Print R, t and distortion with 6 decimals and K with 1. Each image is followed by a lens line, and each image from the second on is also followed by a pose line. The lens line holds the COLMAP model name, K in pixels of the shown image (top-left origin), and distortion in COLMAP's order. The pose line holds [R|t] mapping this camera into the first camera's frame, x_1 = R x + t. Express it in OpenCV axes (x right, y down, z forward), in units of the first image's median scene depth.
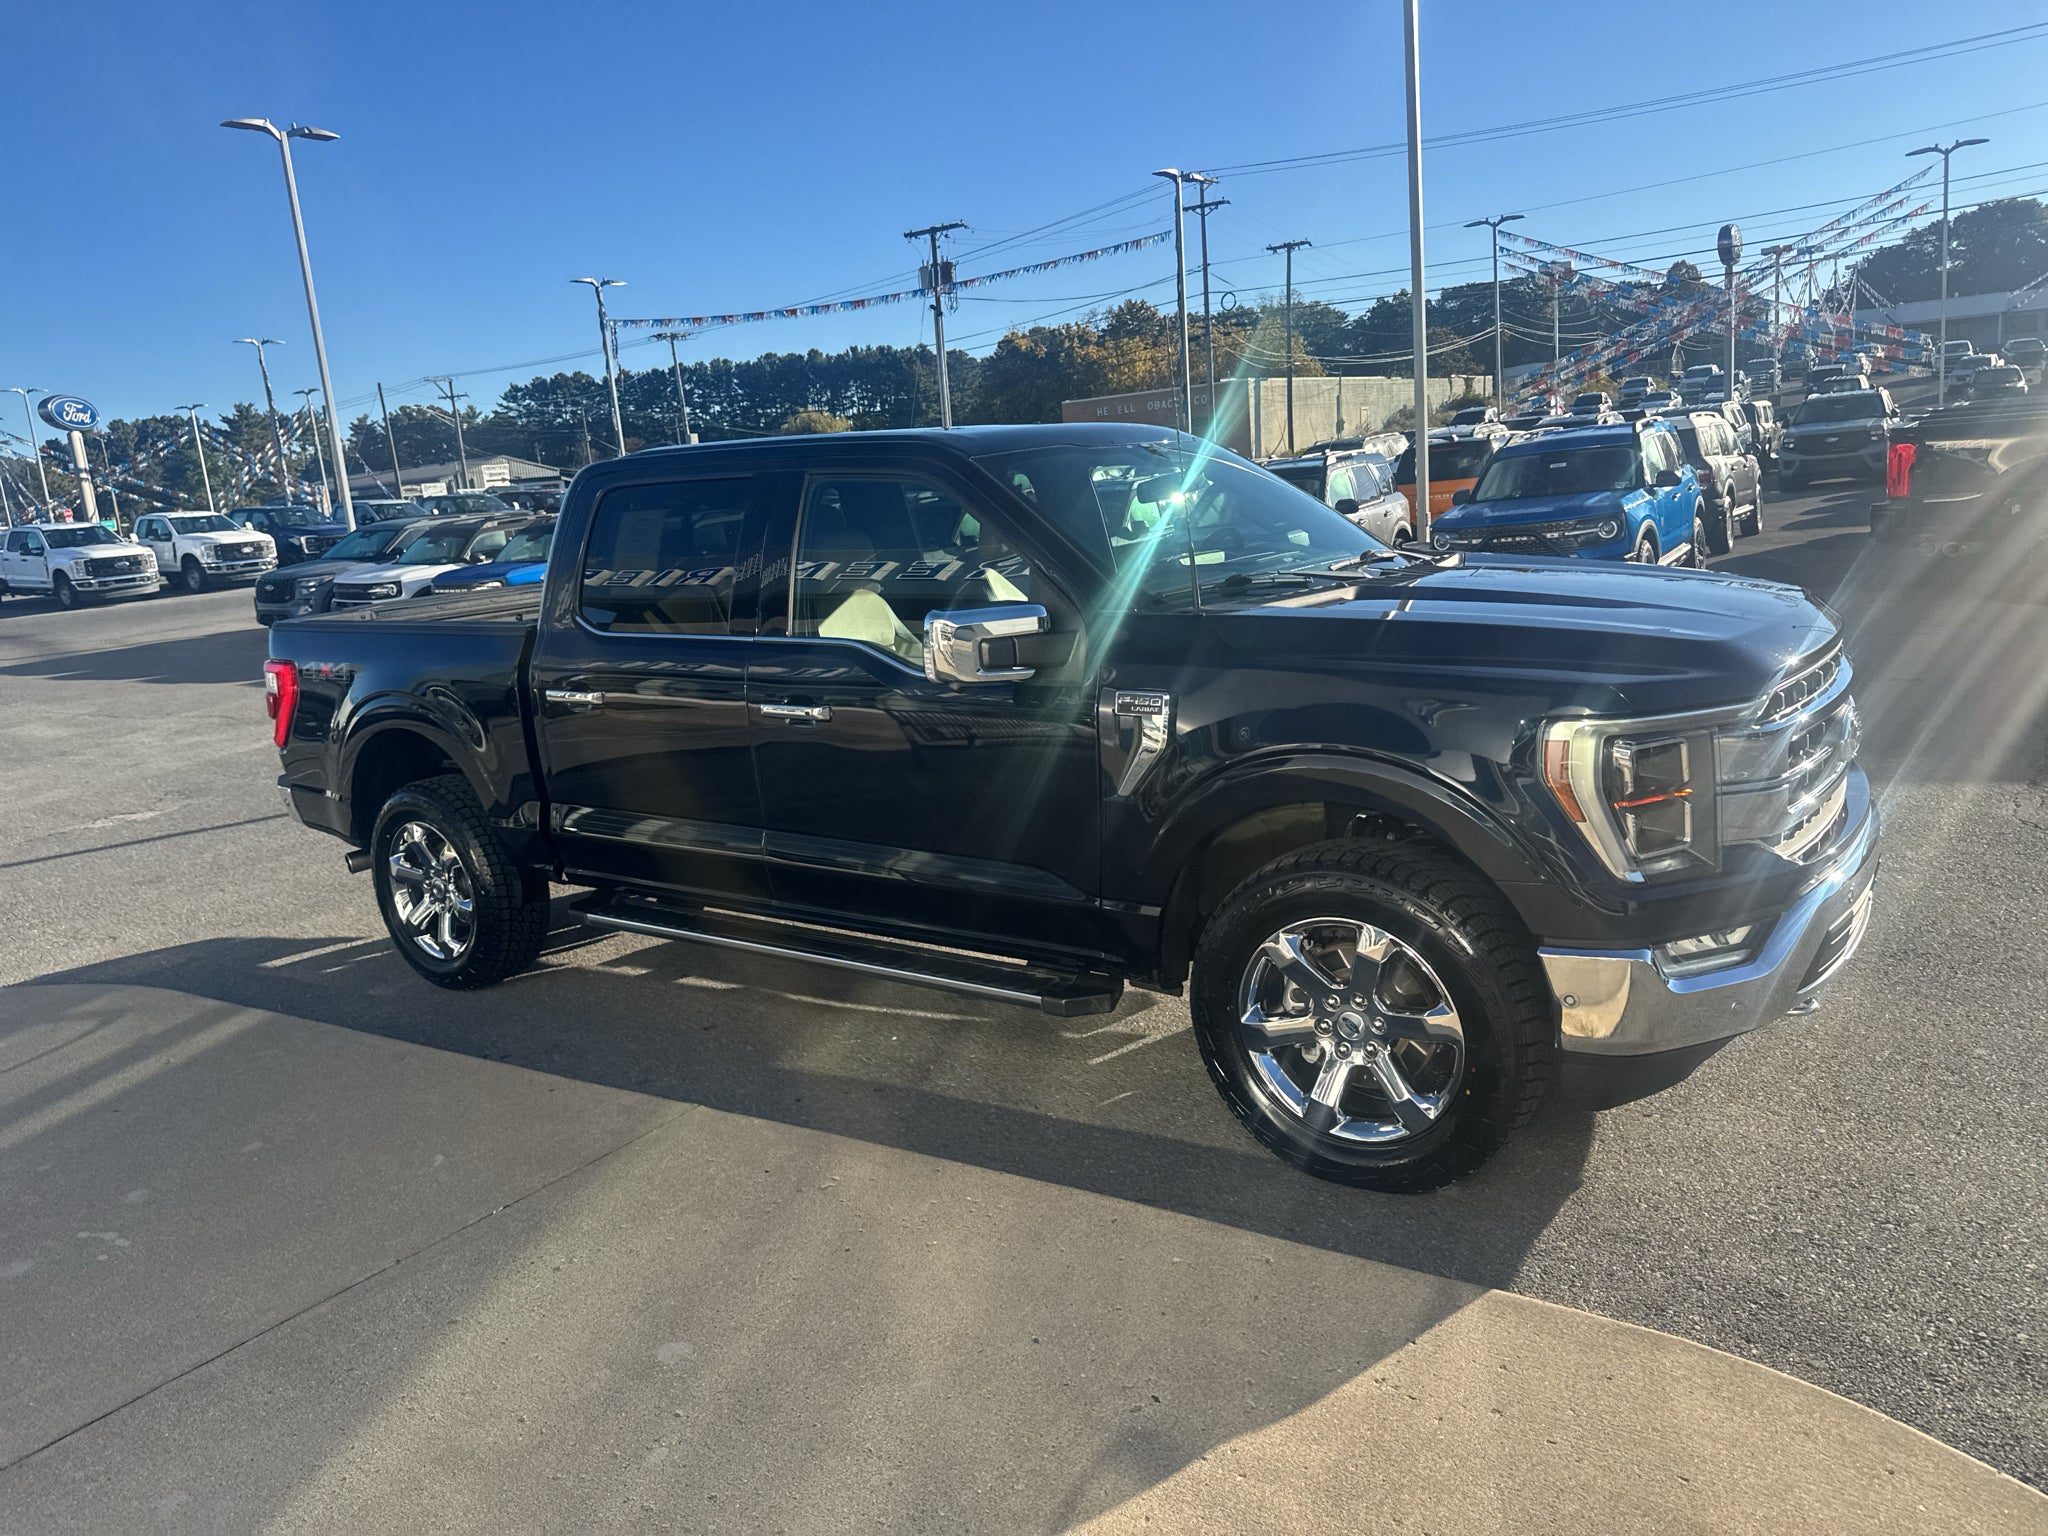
lens RADIAL K [[1446.9, 0, 1046.4], [0, 1446.9, 760.9], [0, 0, 1]] dist [0.086501, -0.121687]
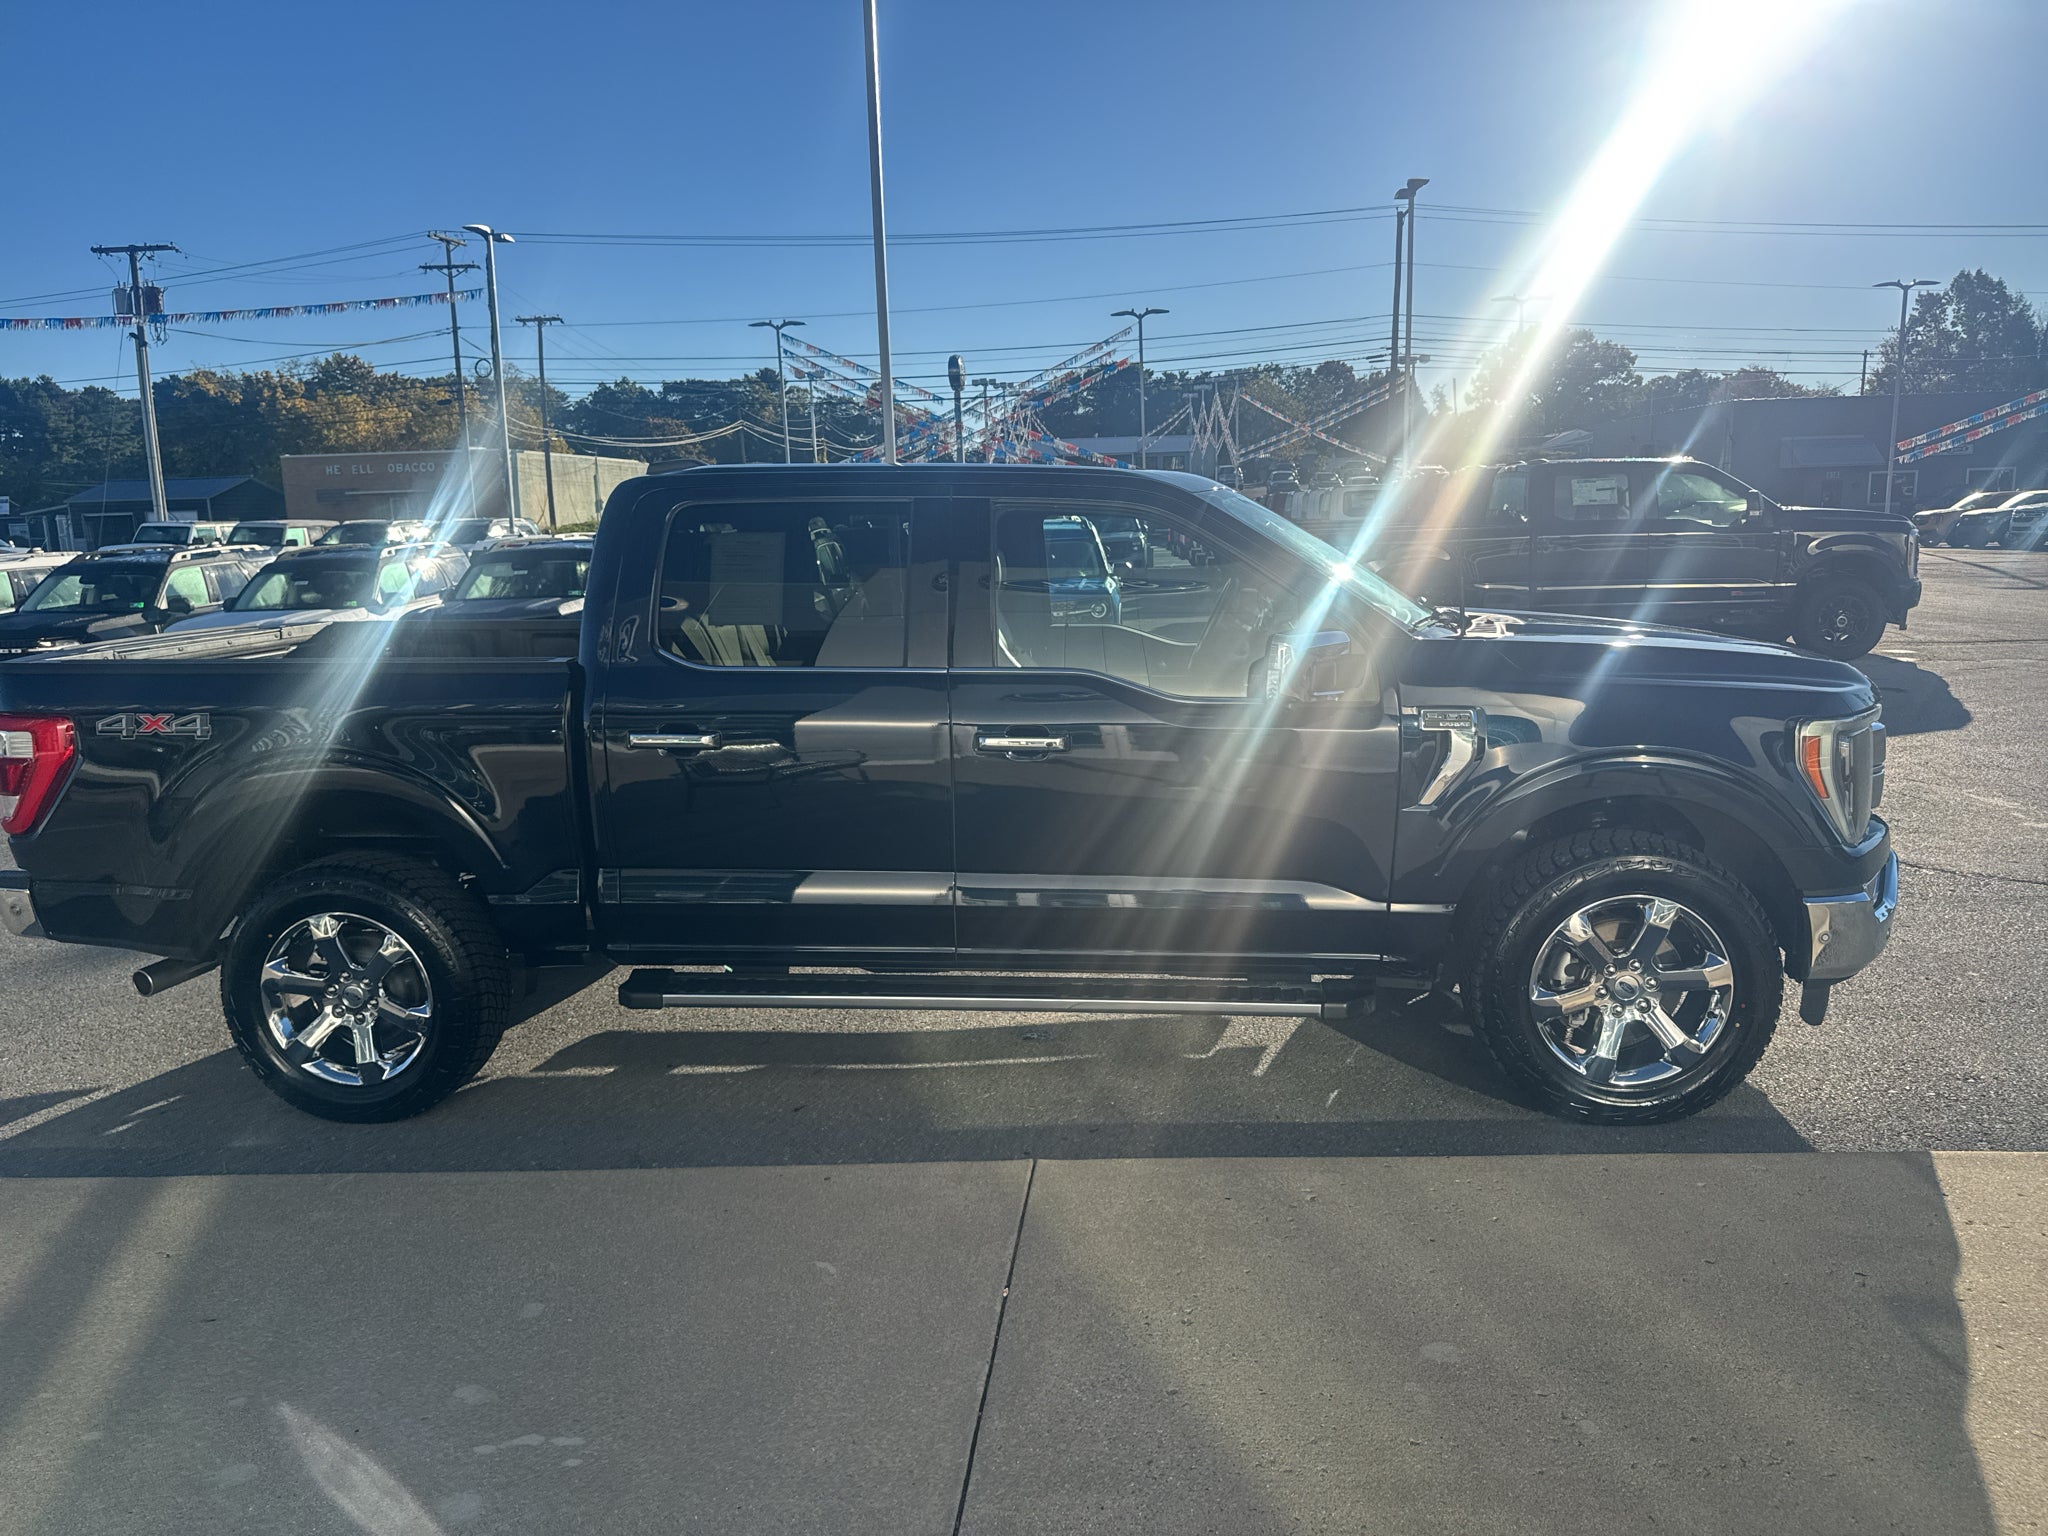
lens RADIAL K [[1434.2, 0, 1065.4], [0, 1434.2, 761.9], [0, 0, 1]] dist [0.043825, -0.056933]
pose [[0.861504, -0.025222, 0.507123, -0.038505], [0.053067, 0.997768, -0.040528, 0.001077], [-0.504969, 0.061827, 0.860920, 0.010281]]
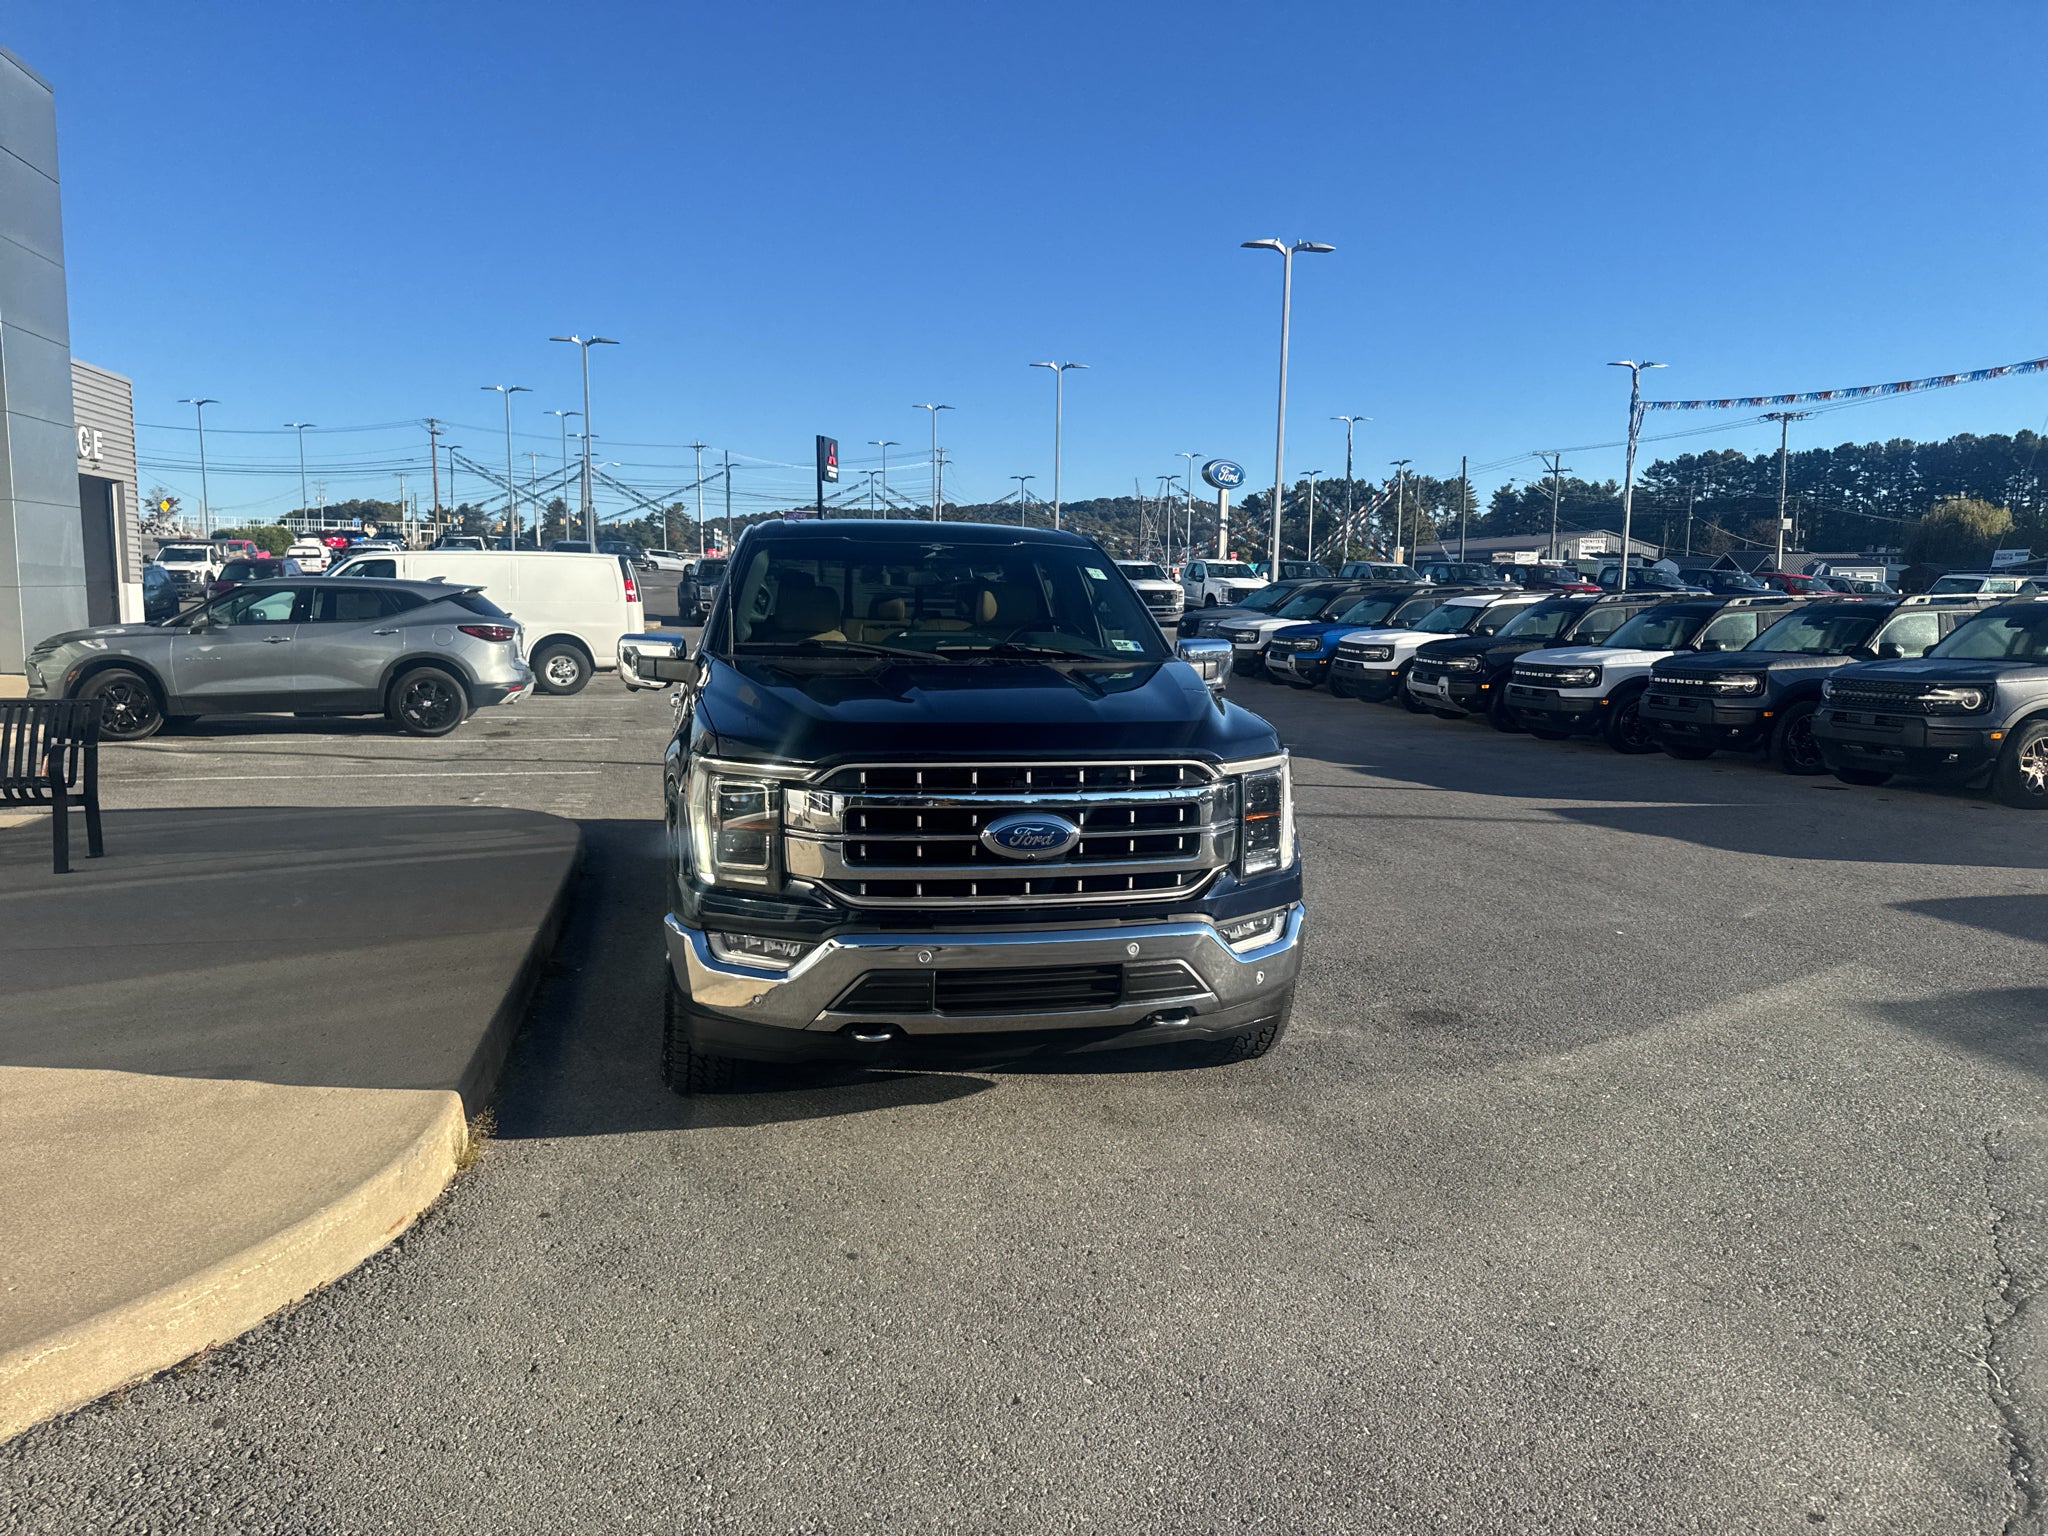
lens RADIAL K [[1442.0, 0, 1035.5], [0, 1442.0, 771.1], [0, 0, 1]] dist [0.087793, -0.123320]
pose [[0.733582, 0.176184, -0.656366, 0.066083], [-0.202723, 0.978571, 0.036100, -0.005617], [0.648661, 0.106578, 0.753578, 0.008036]]
